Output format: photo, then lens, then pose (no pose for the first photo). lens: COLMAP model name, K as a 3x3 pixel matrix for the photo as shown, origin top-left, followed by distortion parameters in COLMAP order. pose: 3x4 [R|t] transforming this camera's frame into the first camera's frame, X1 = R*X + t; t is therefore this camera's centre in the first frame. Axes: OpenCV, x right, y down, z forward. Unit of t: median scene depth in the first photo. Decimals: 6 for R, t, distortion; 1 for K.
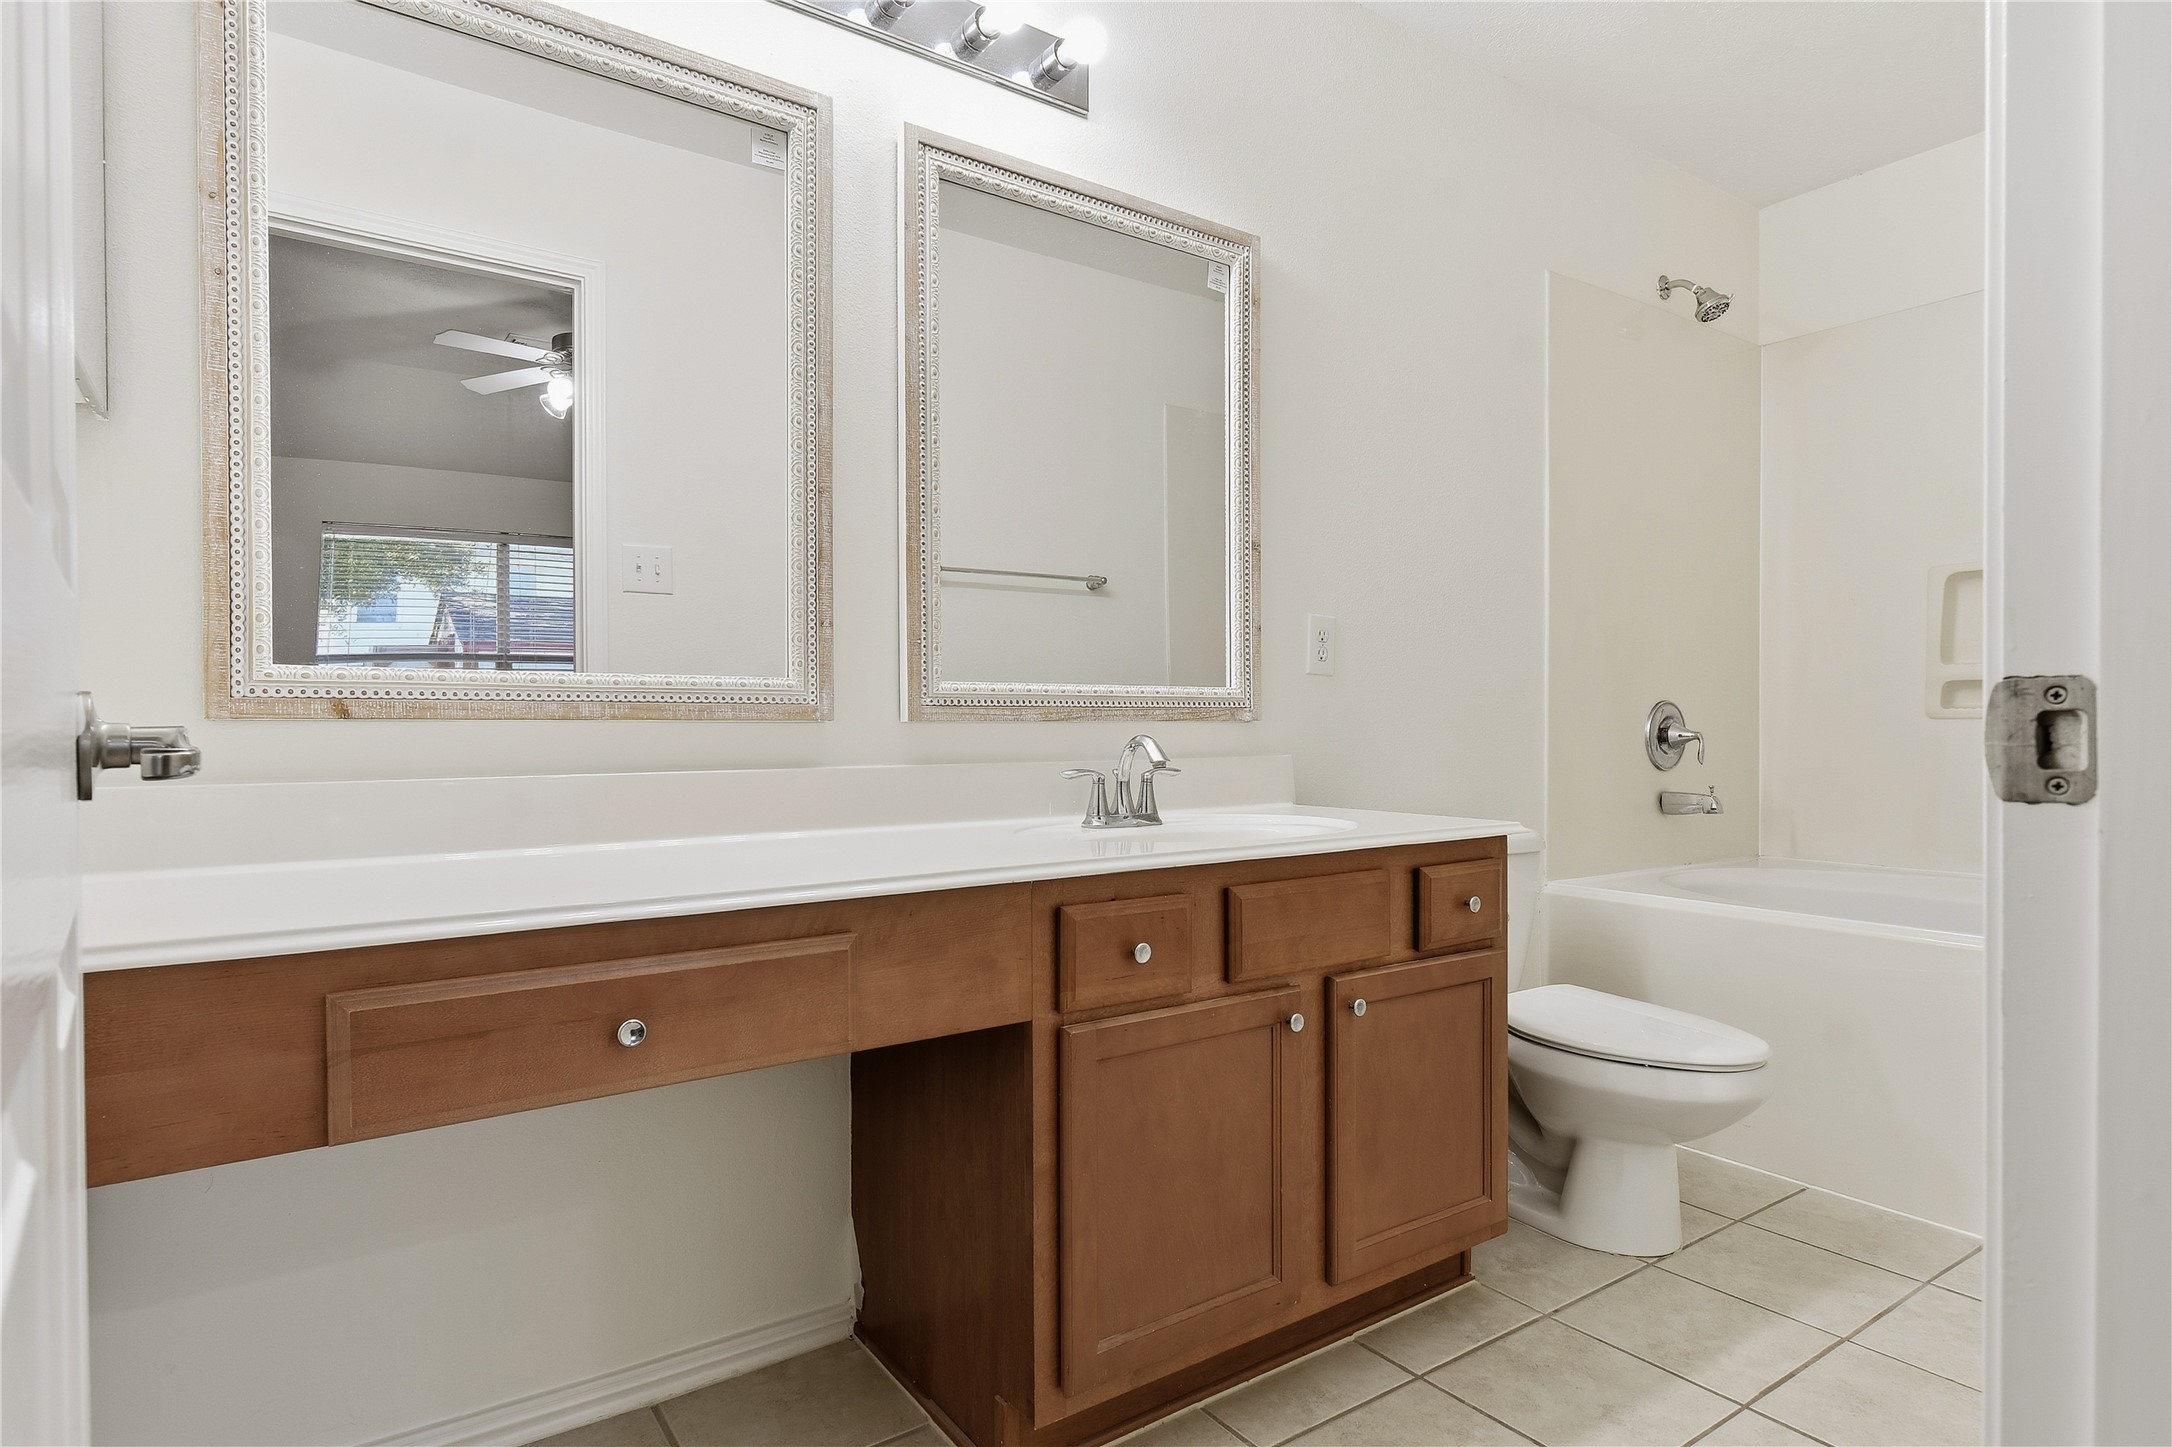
lens RADIAL K [[1151.4, 0, 1084.9], [0, 1151.4, 721.9], [0, 0, 1]] dist [-0.000167, -0.000076]
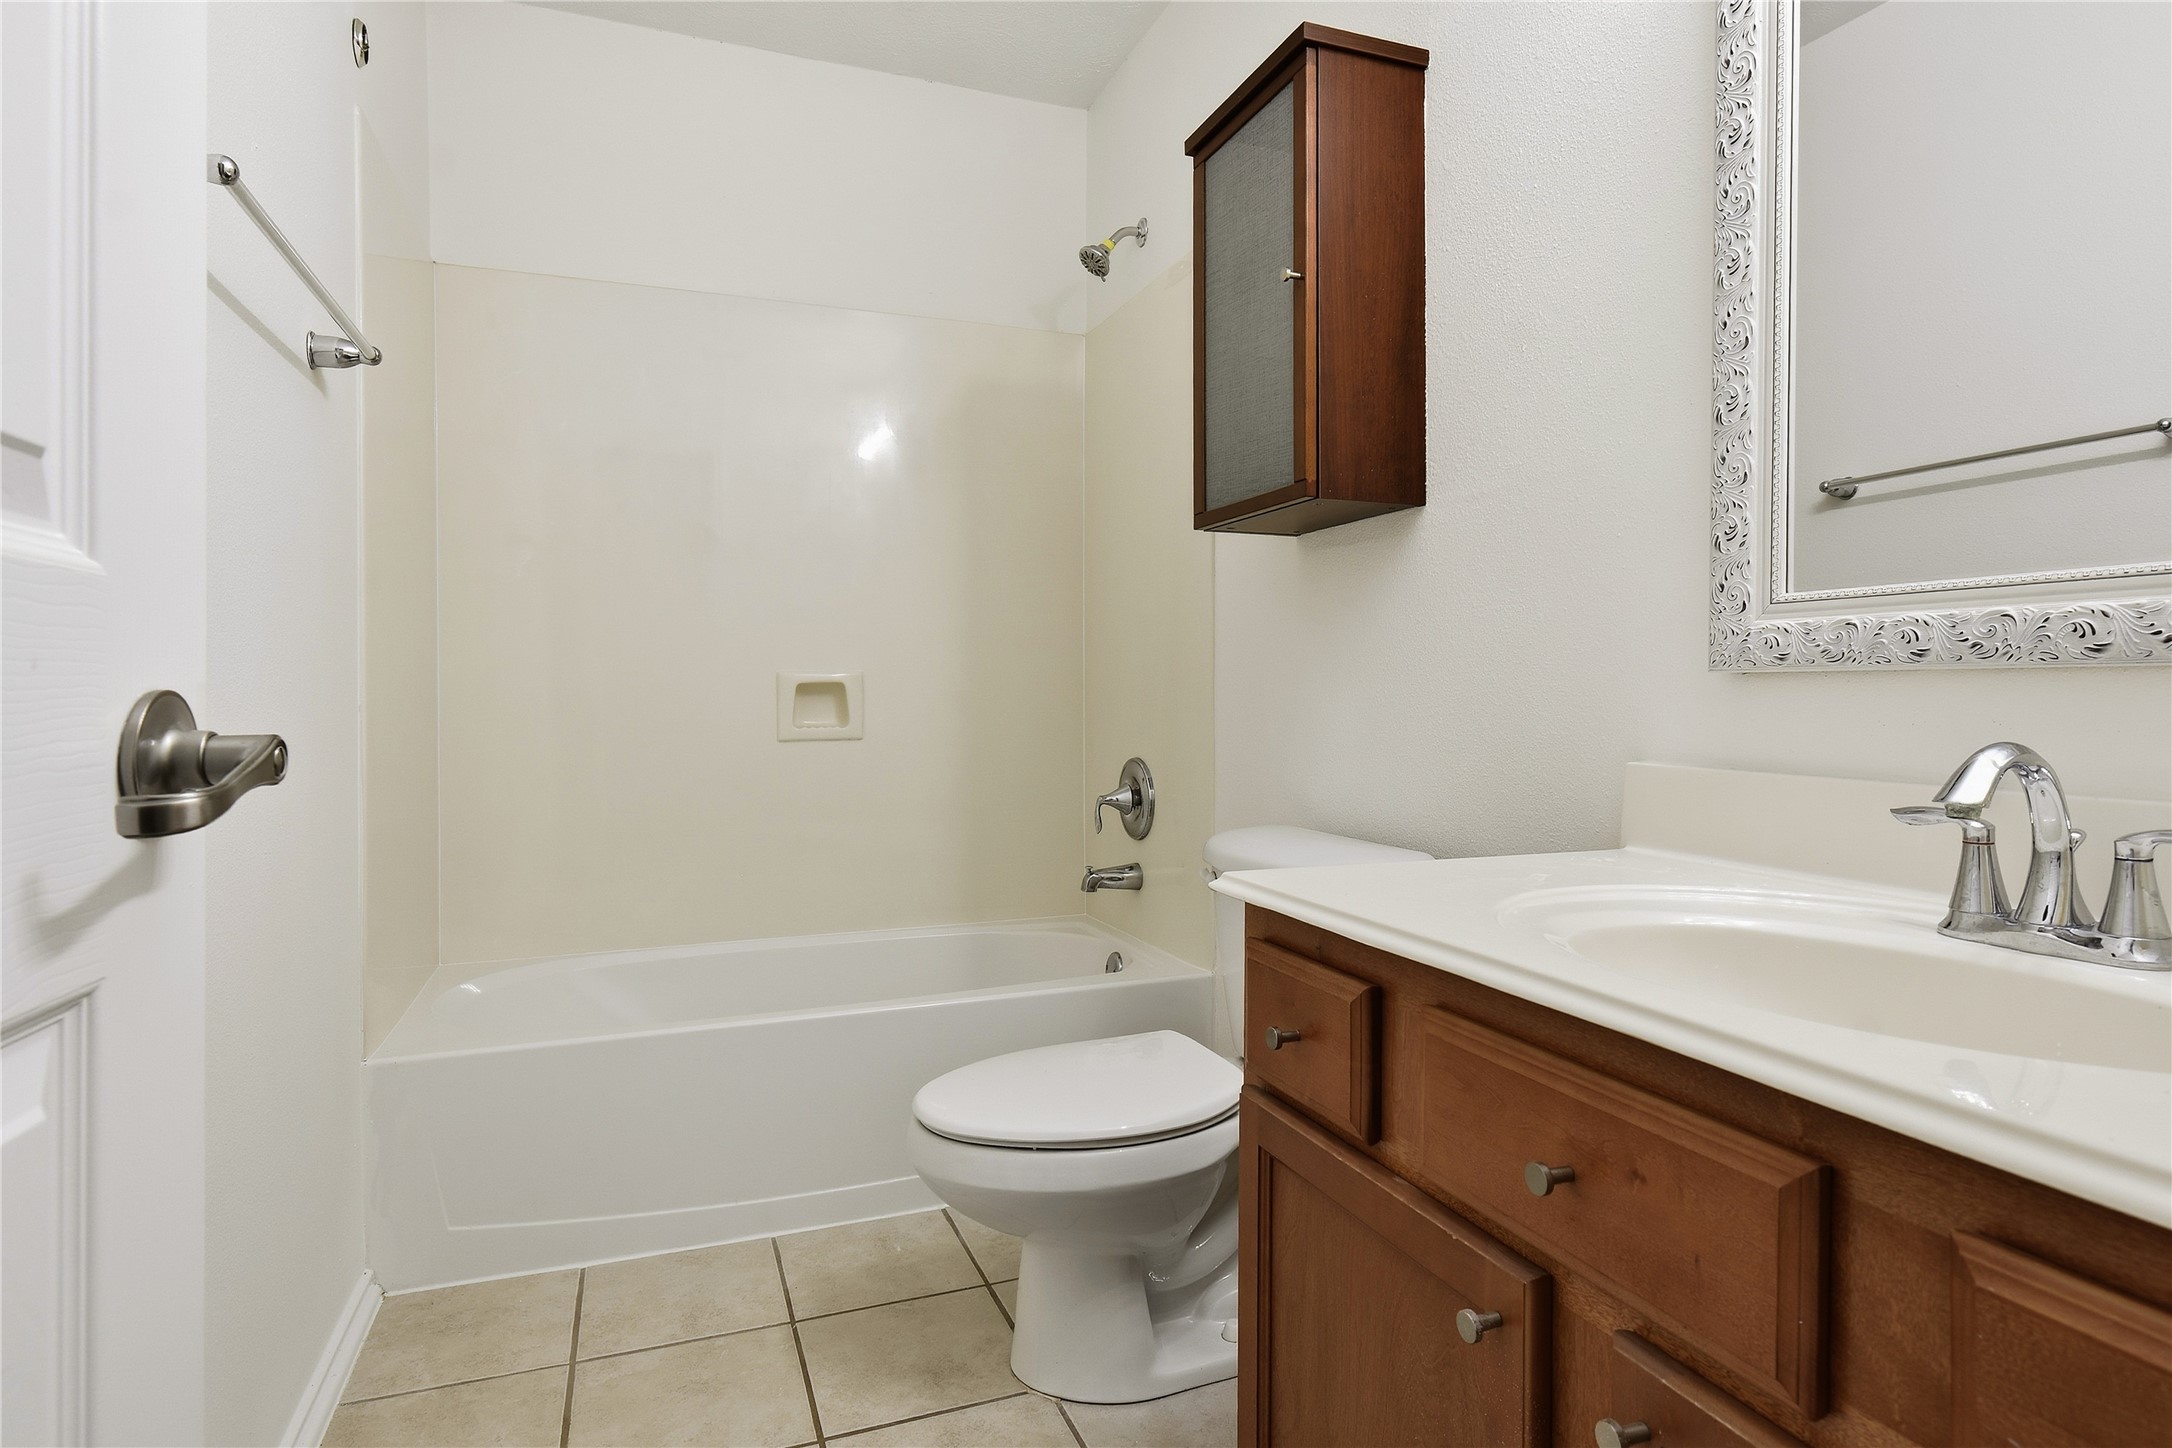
lens RADIAL K [[1151.4, 0, 1086.3], [0, 1151.4, 711.5], [0, 0, 1]] dist [-0.000167, -0.000076]
pose [[-0.244664, 0.019381, -0.969414, 0.702987], [-0.005848, 0.999753, 0.021463, -0.006853], [0.969590, 0.010920, -0.244490, 0.982521]]
